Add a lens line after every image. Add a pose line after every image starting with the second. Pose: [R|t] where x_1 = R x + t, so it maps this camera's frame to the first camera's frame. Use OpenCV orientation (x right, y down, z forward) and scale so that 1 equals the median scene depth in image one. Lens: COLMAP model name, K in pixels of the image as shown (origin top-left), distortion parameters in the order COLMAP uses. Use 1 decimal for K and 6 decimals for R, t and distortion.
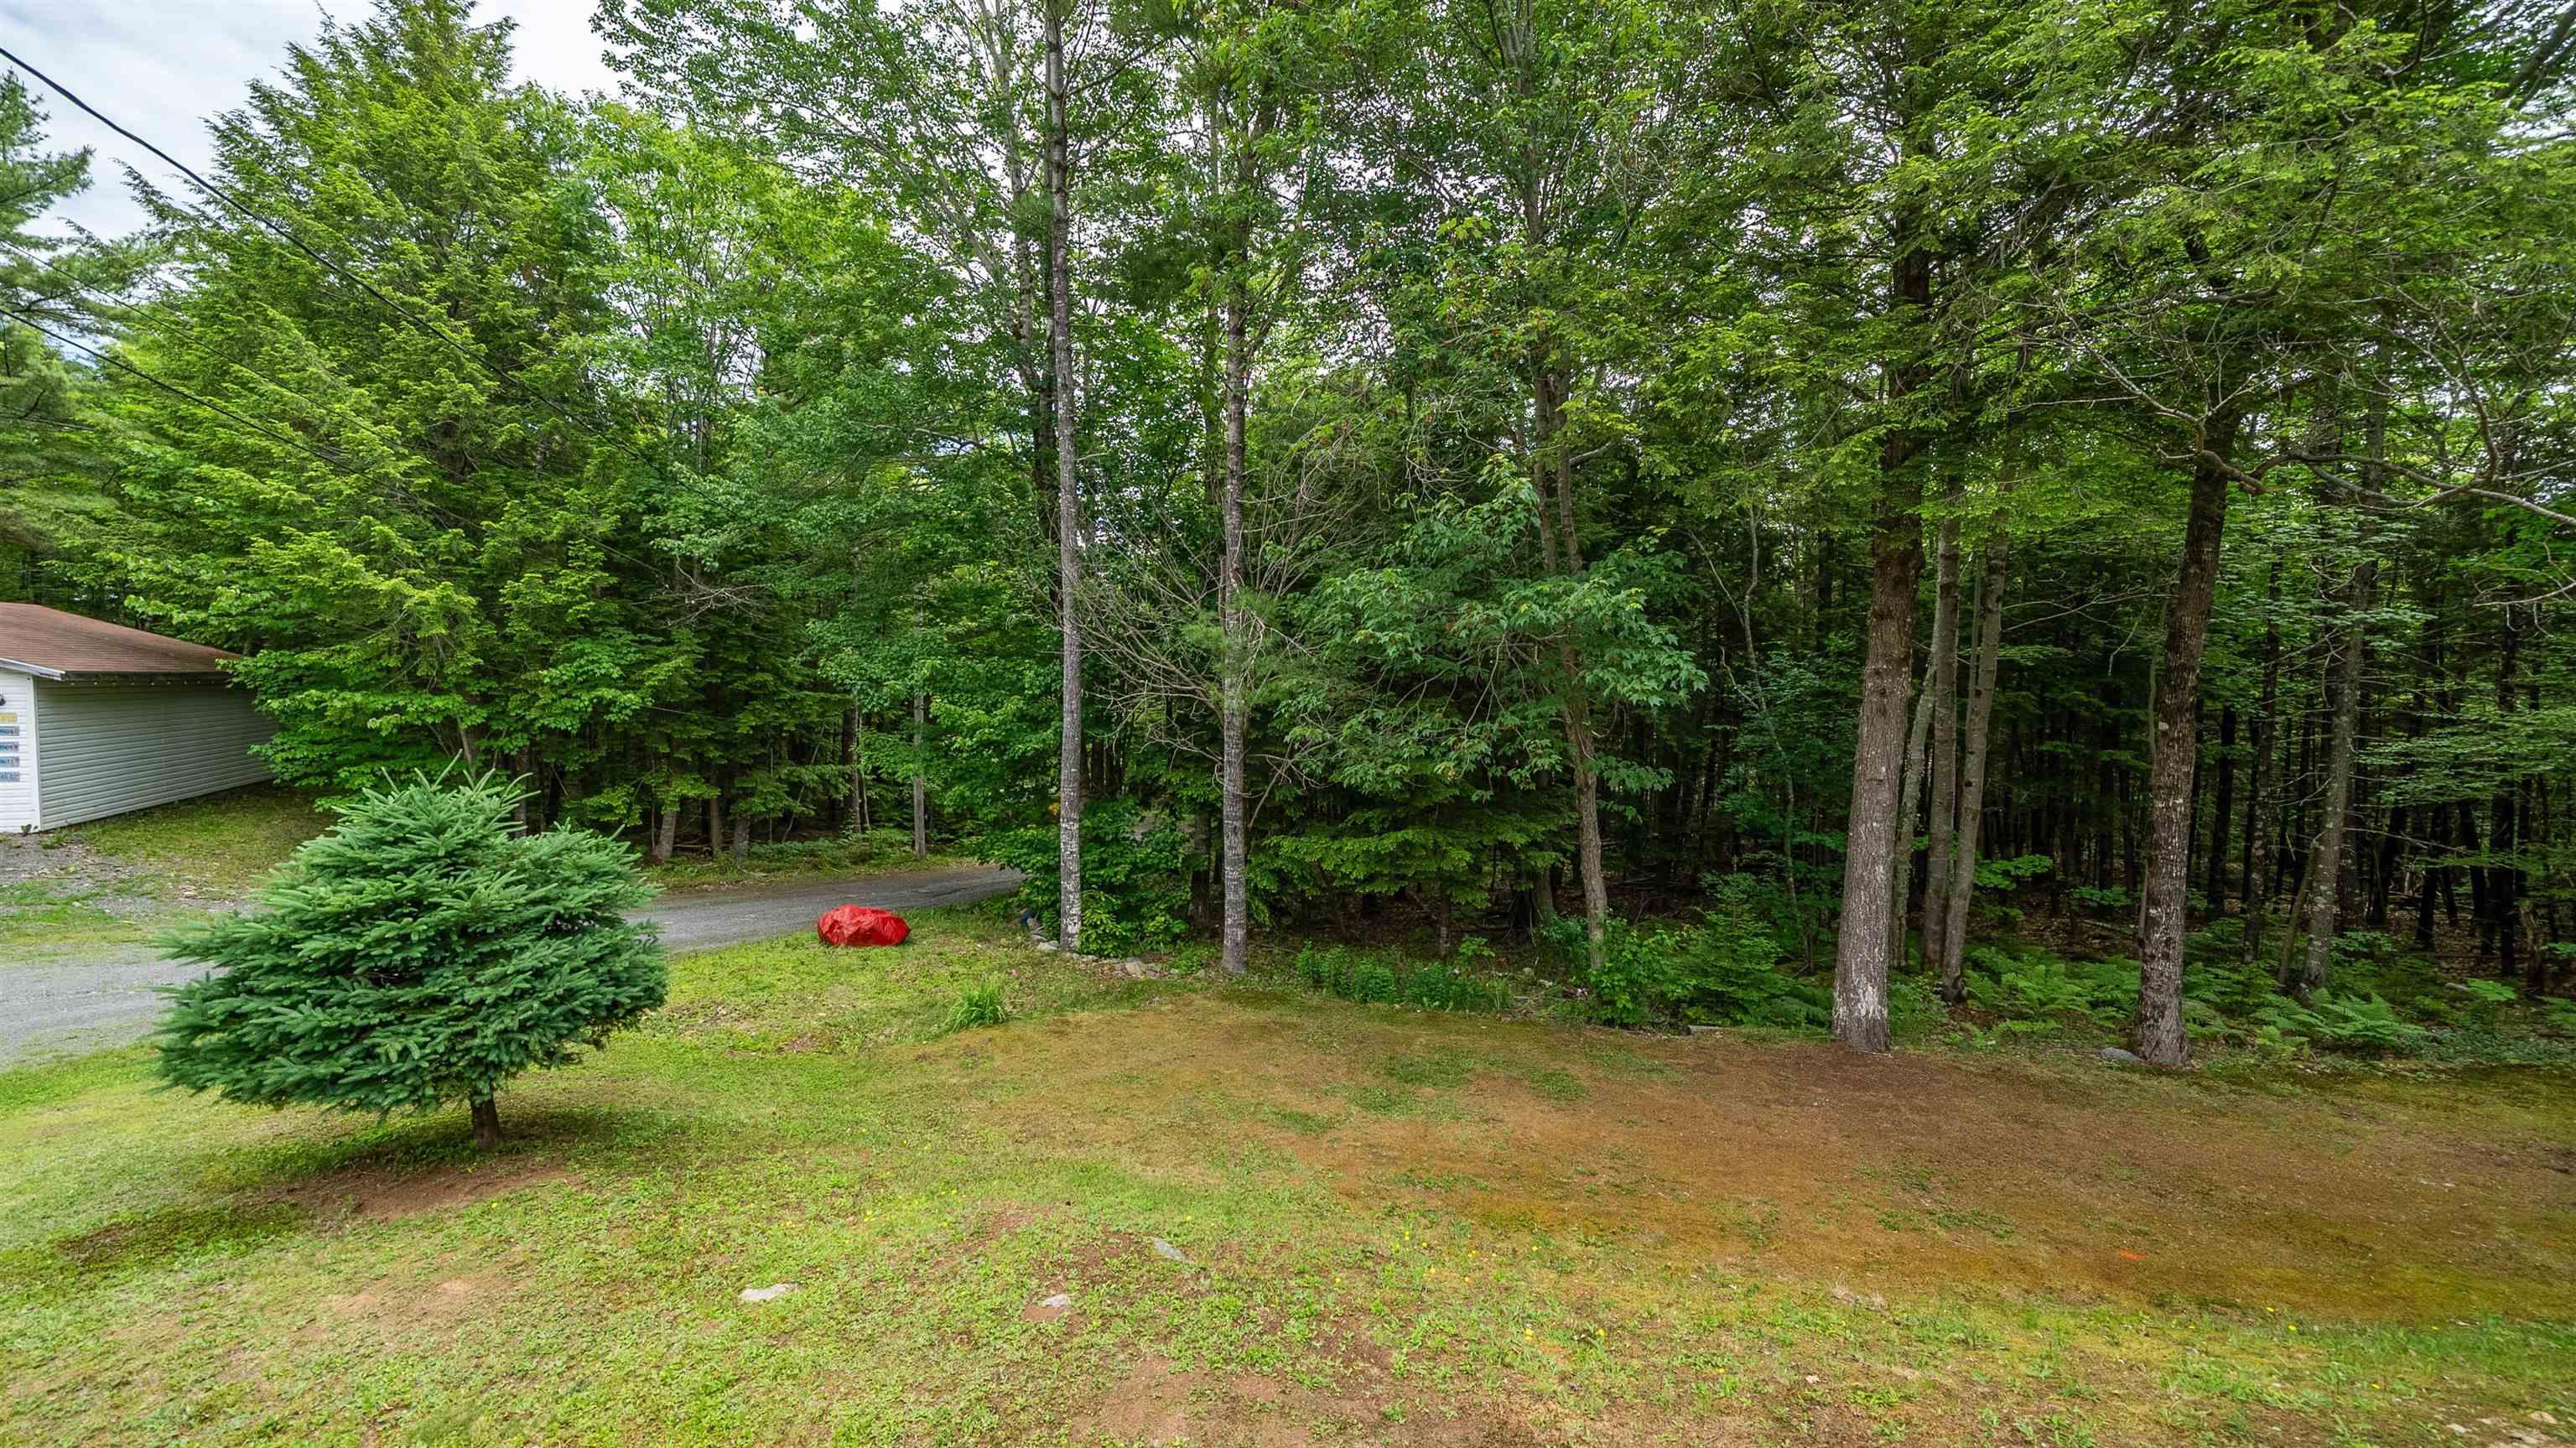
lens RADIAL K [[876.6, 0, 1289.0], [0, 876.6, 734.5], [0, 0, 1]] dist [-0.013084, 0.000300]
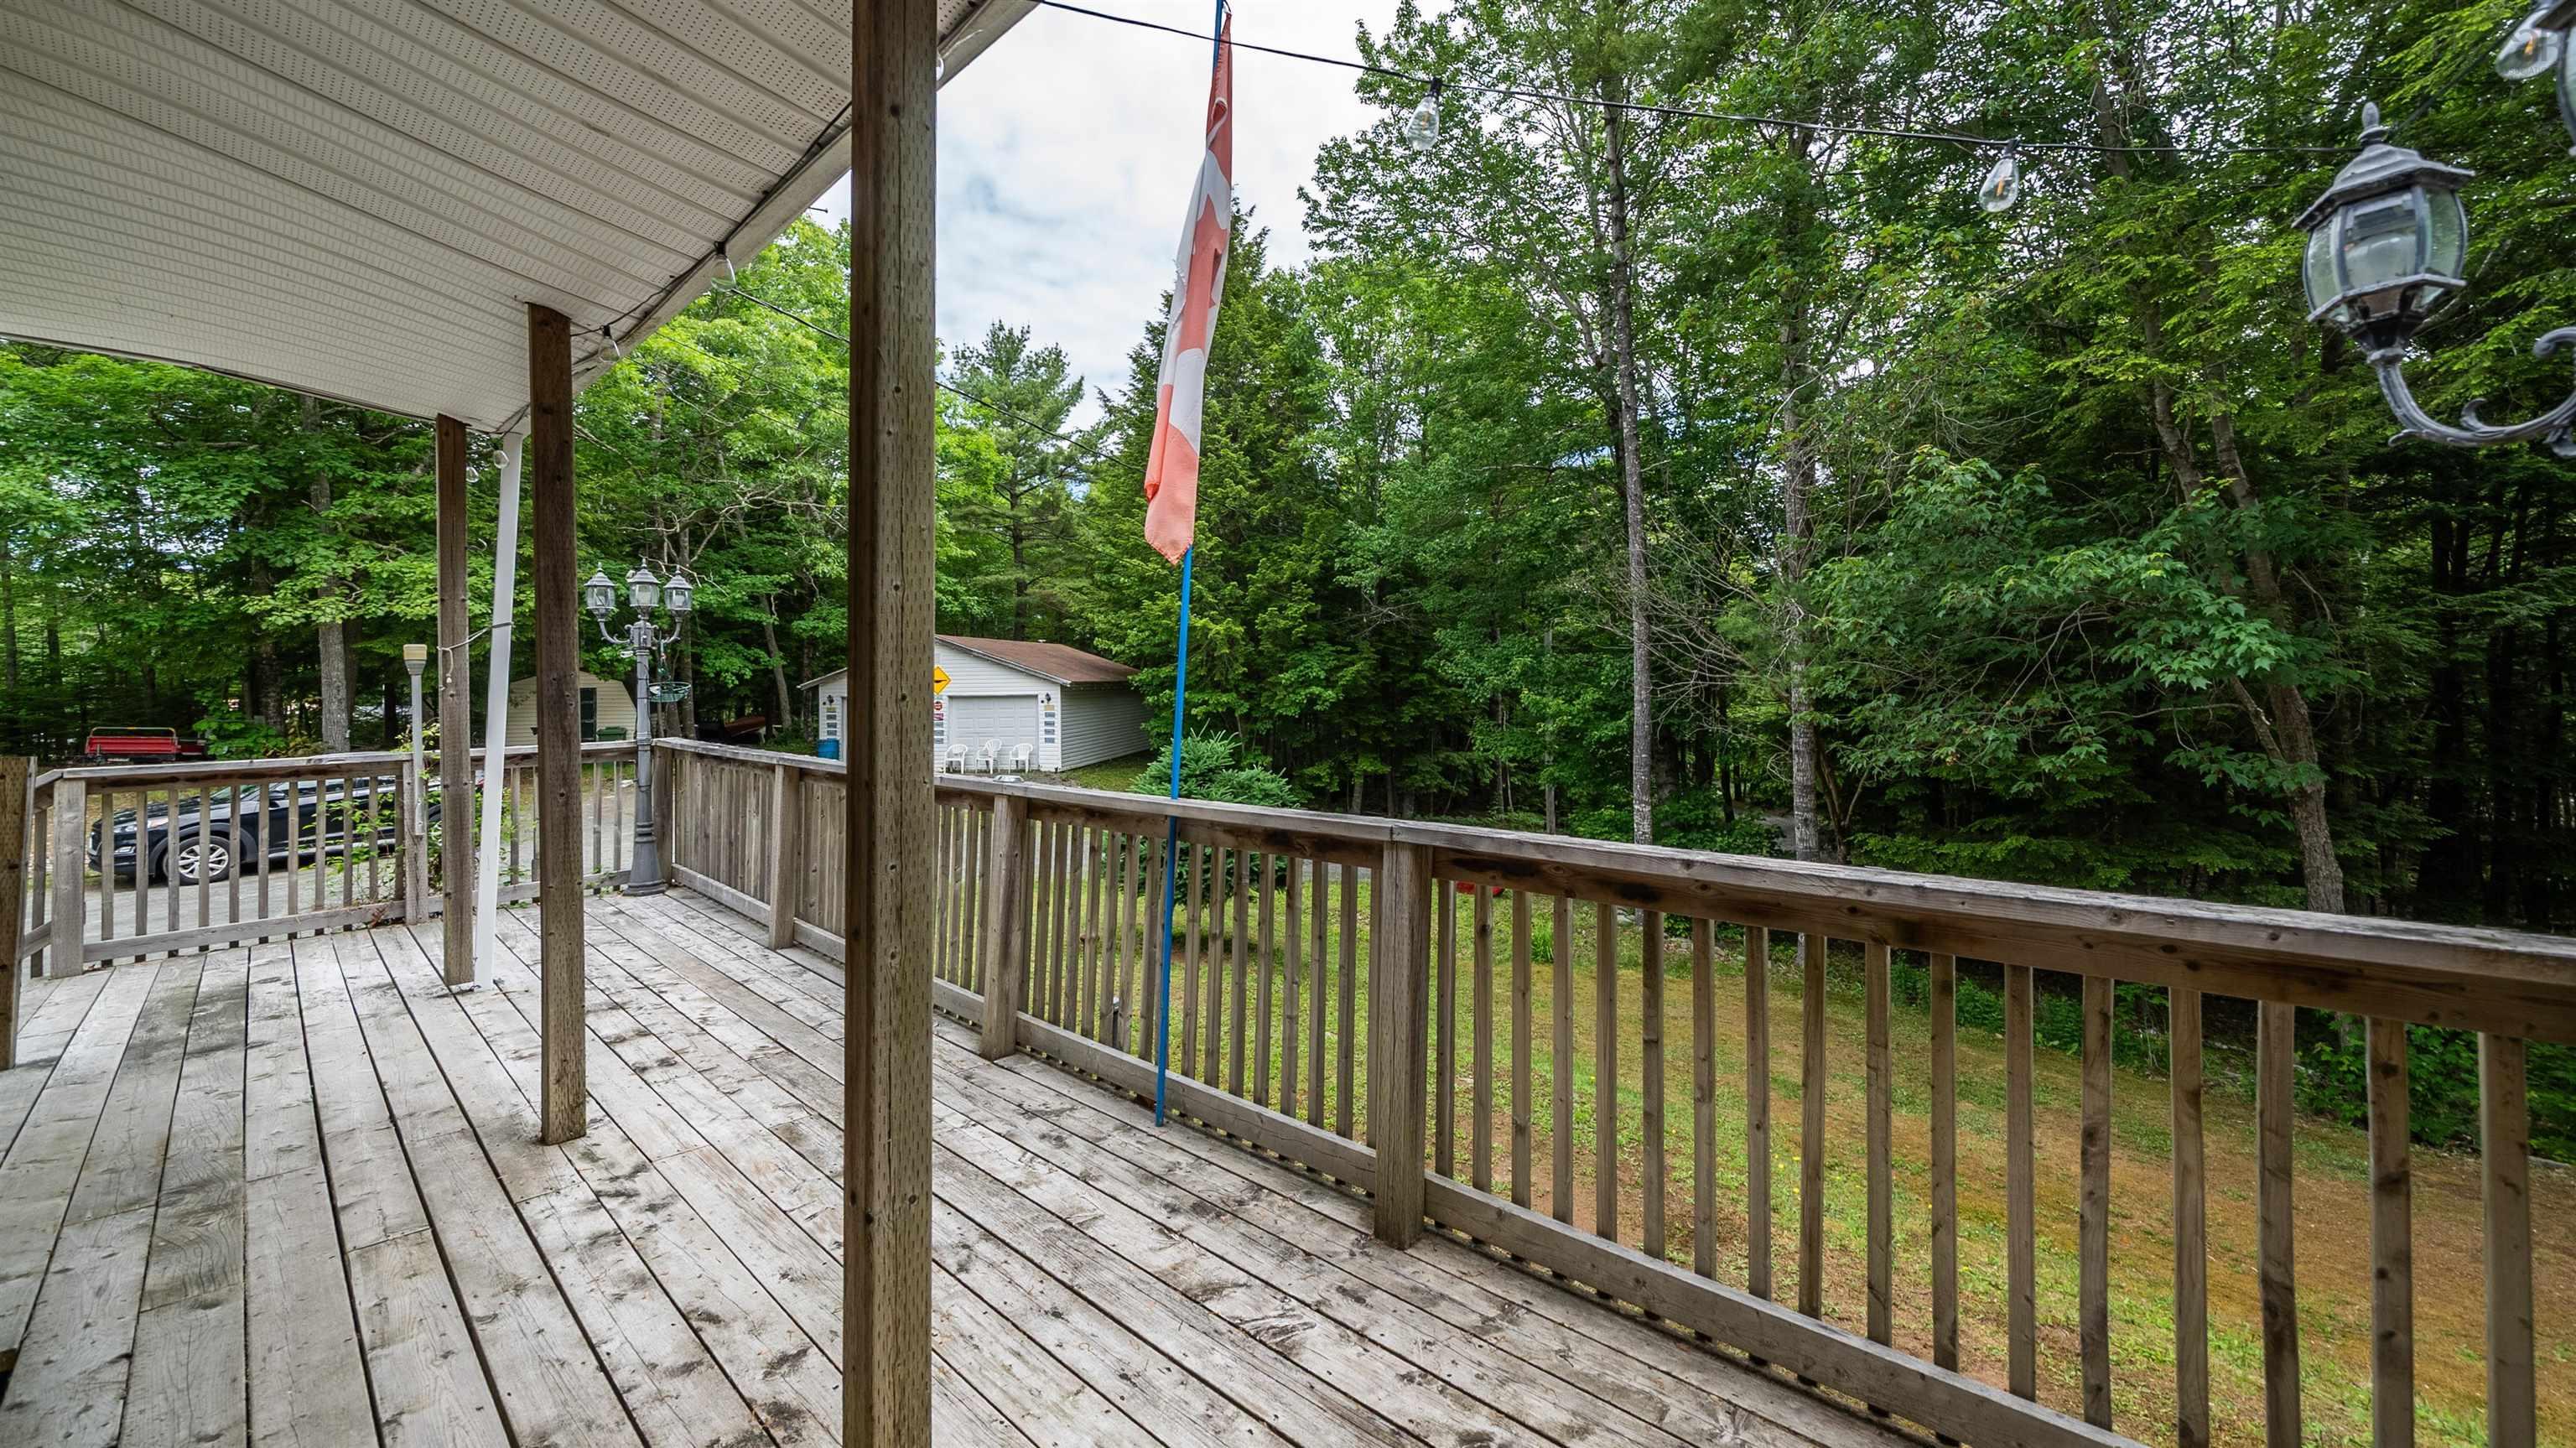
lens RADIAL K [[906.5, 0, 1288.0], [0, 906.5, 724.0], [0, 0, 1]] dist [-0.053125, -0.000037]
pose [[0.749930, 0.010845, -0.661429, 0.137412], [-0.016332, 0.999864, -0.002123, 0.009507], [0.661316, 0.012395, 0.750005, -0.102266]]
